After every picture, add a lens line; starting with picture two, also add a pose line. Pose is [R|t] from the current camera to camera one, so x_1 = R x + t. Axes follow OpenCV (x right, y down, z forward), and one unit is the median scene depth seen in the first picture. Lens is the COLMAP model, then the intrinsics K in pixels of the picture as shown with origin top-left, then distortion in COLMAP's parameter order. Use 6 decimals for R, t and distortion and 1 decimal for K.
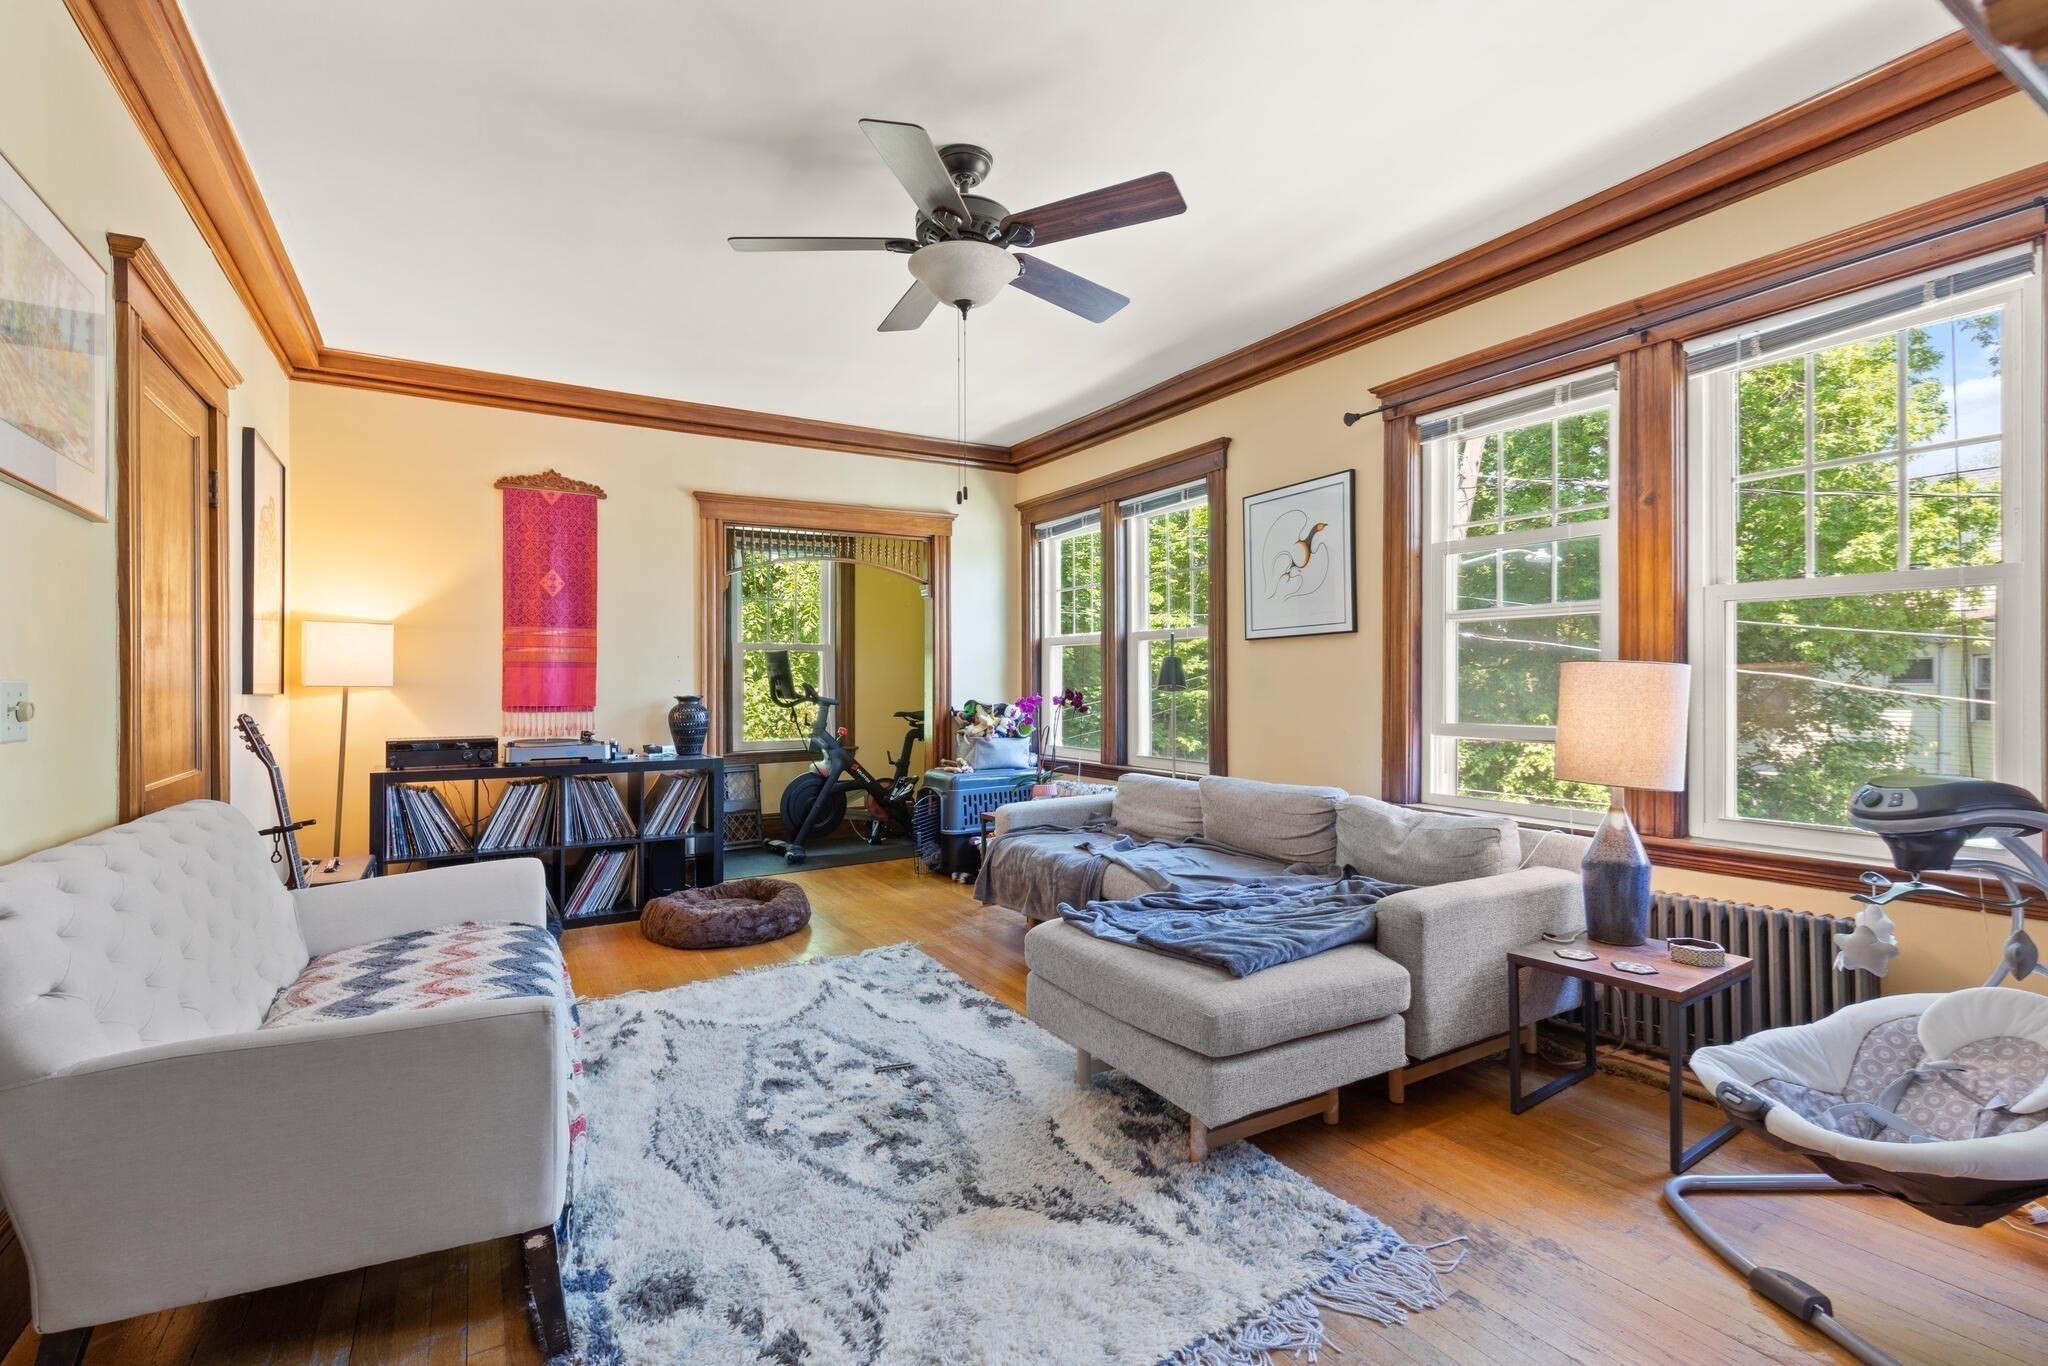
lens RADIAL K [[923.0, 0, 1030.4], [0, 923.0, 690.1], [0, 0, 1]] dist [-0.000362, -0.000332]
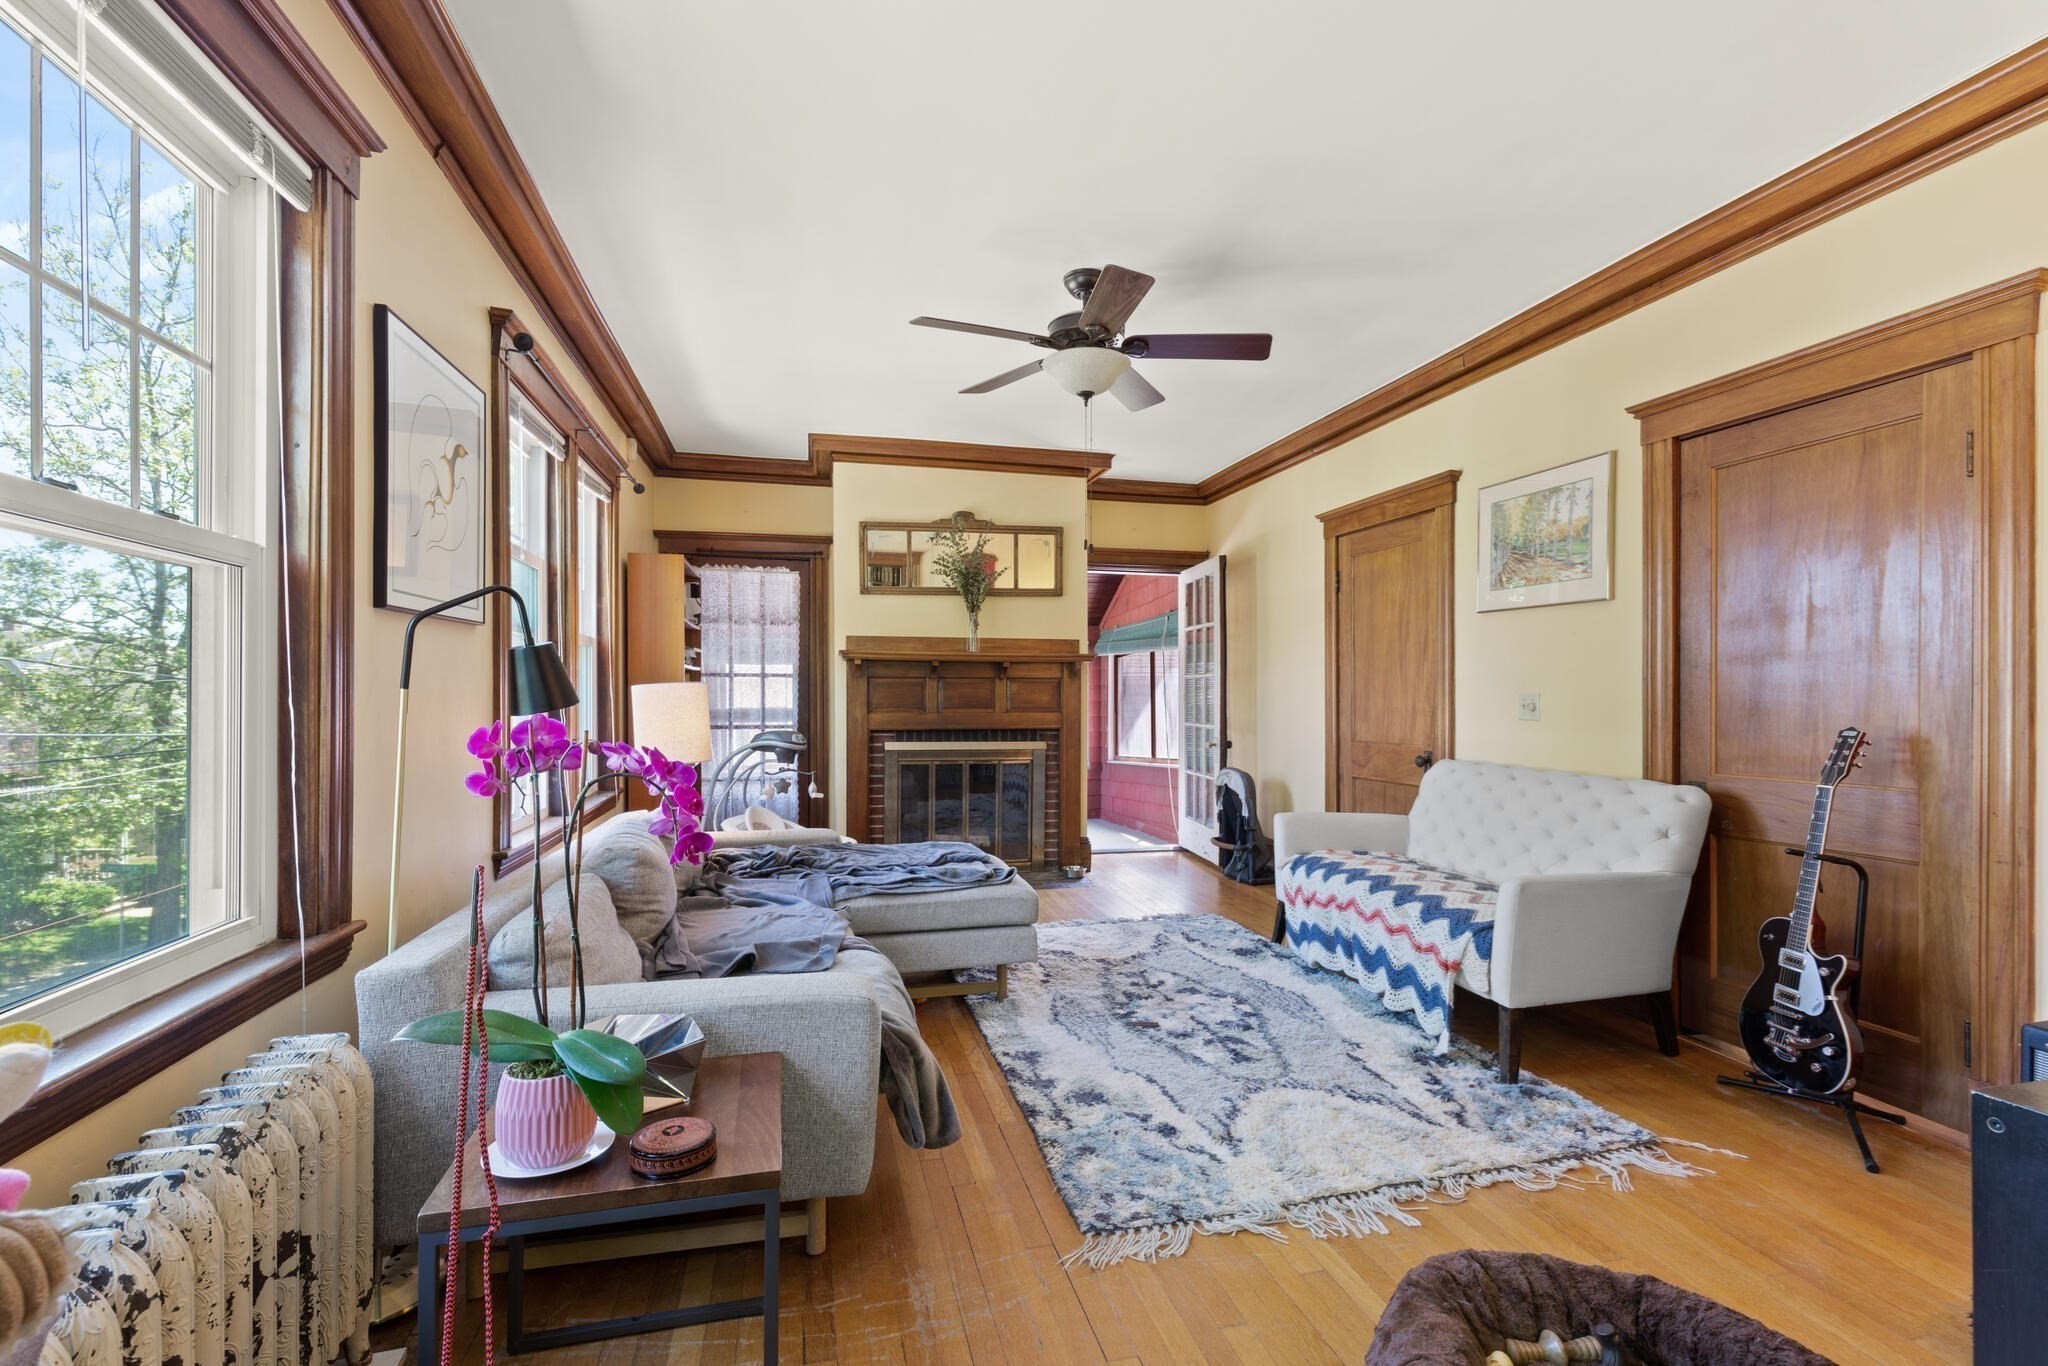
lens RADIAL K [[923.0, 0, 1030.4], [0, 923.0, 690.1], [0, 0, 1]] dist [-0.000362, -0.000332]
pose [[-0.955220, 0.002815, 0.295882, -0.285887], [0.003871, 0.999988, 0.002982, -0.014710], [-0.295870, 0.003994, -0.955220, 1.718664]]
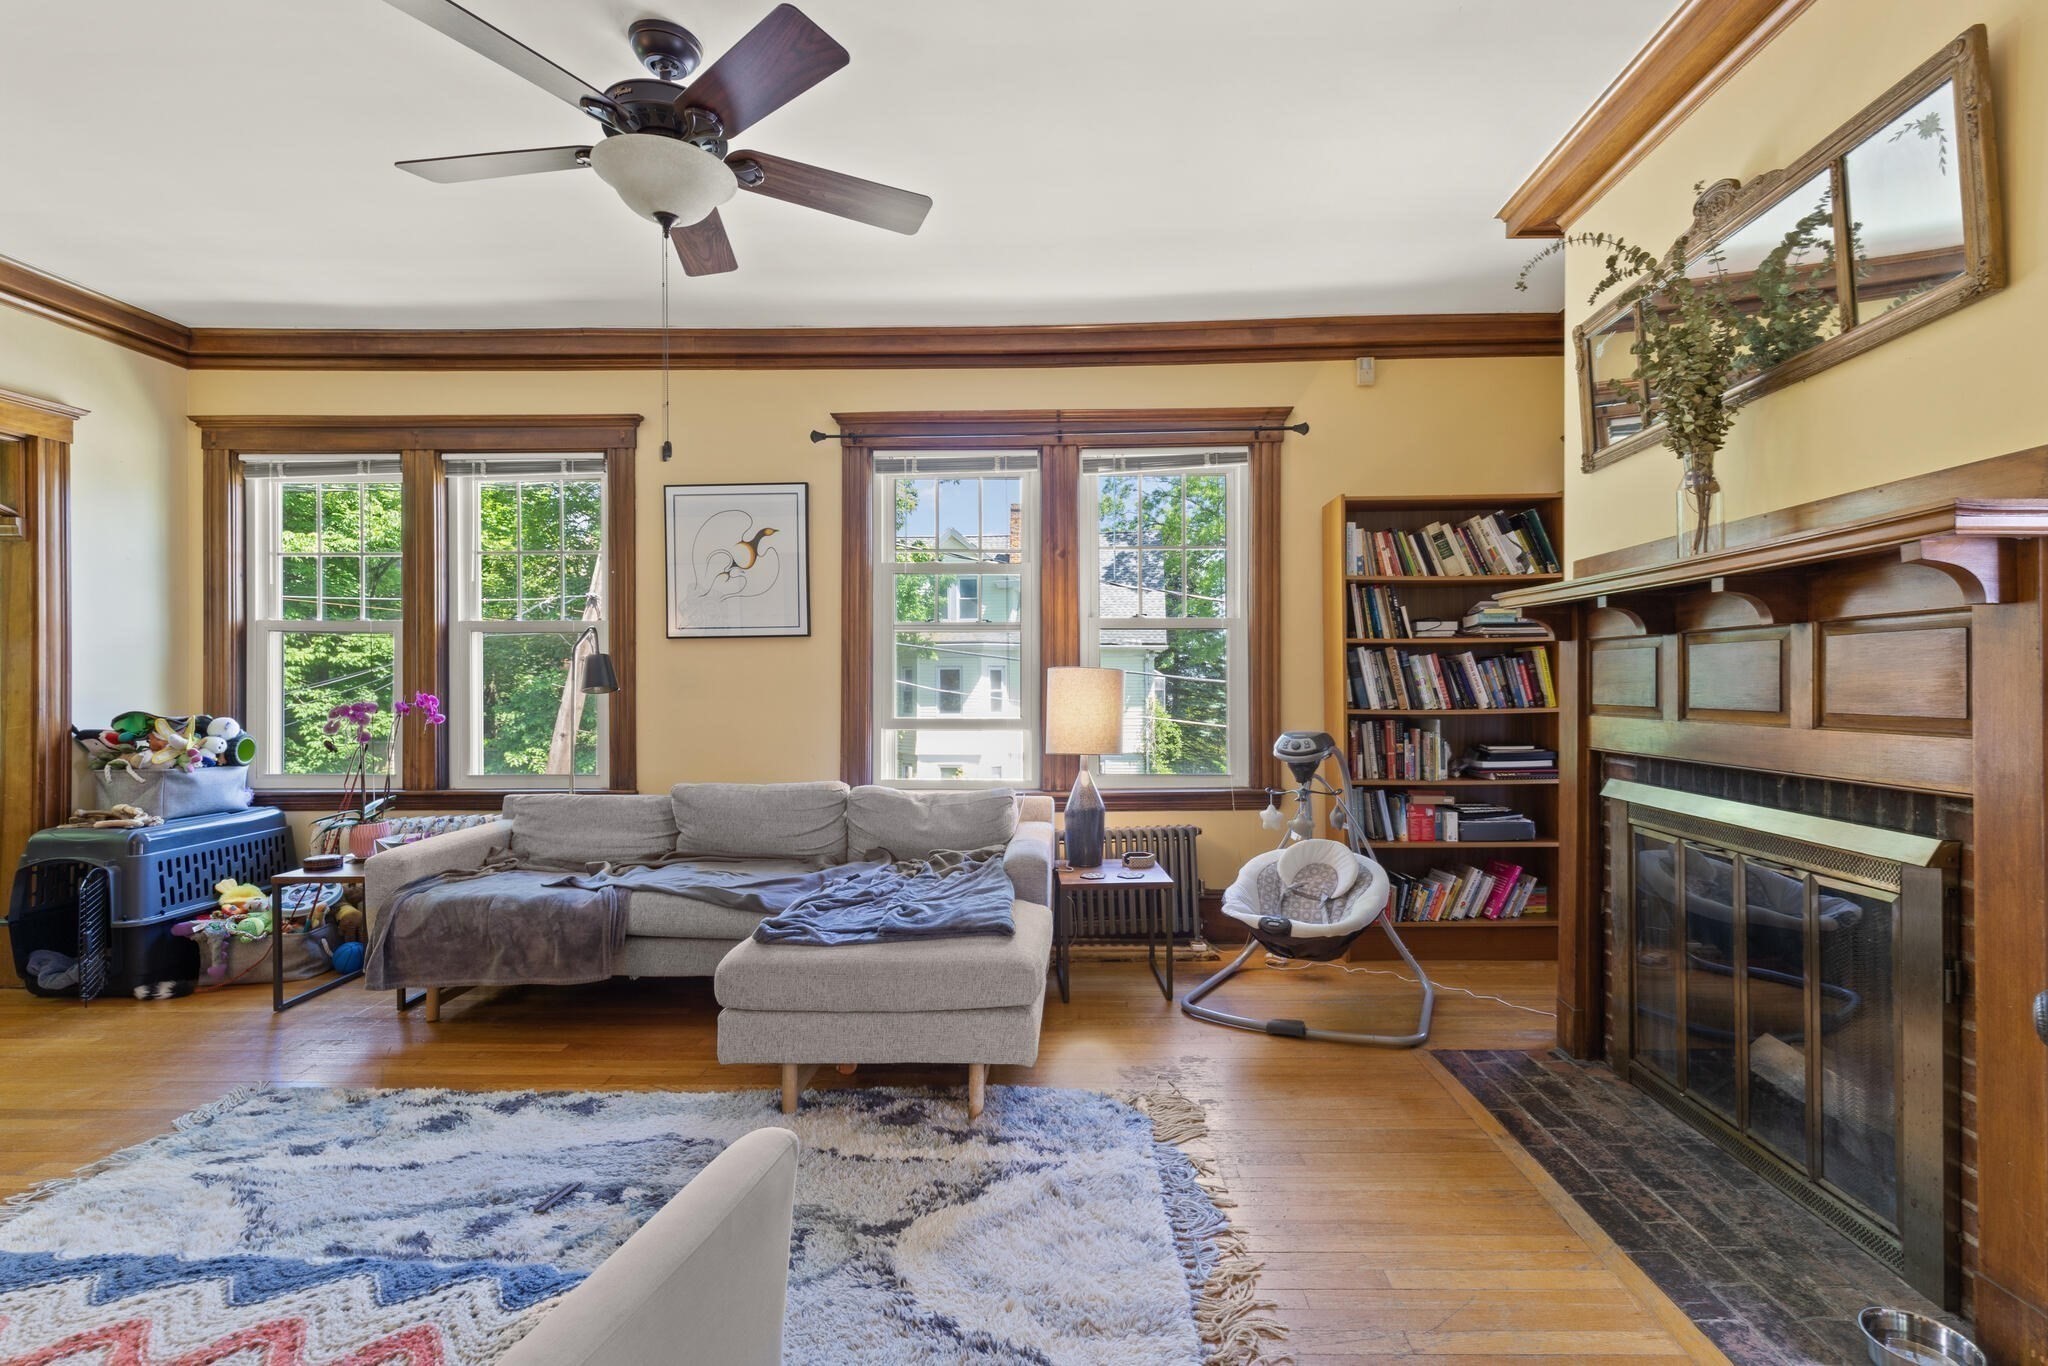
lens RADIAL K [[935.4, 0, 1060.2], [0, 935.4, 691.1], [0, 0, 1]] dist [0.001624, 0.000028]
pose [[0.529782, -0.001998, 0.848132, -0.454809], [0.008233, 0.999962, -0.002787, 0.006435], [-0.848094, 0.008459, 0.529778, 0.204616]]
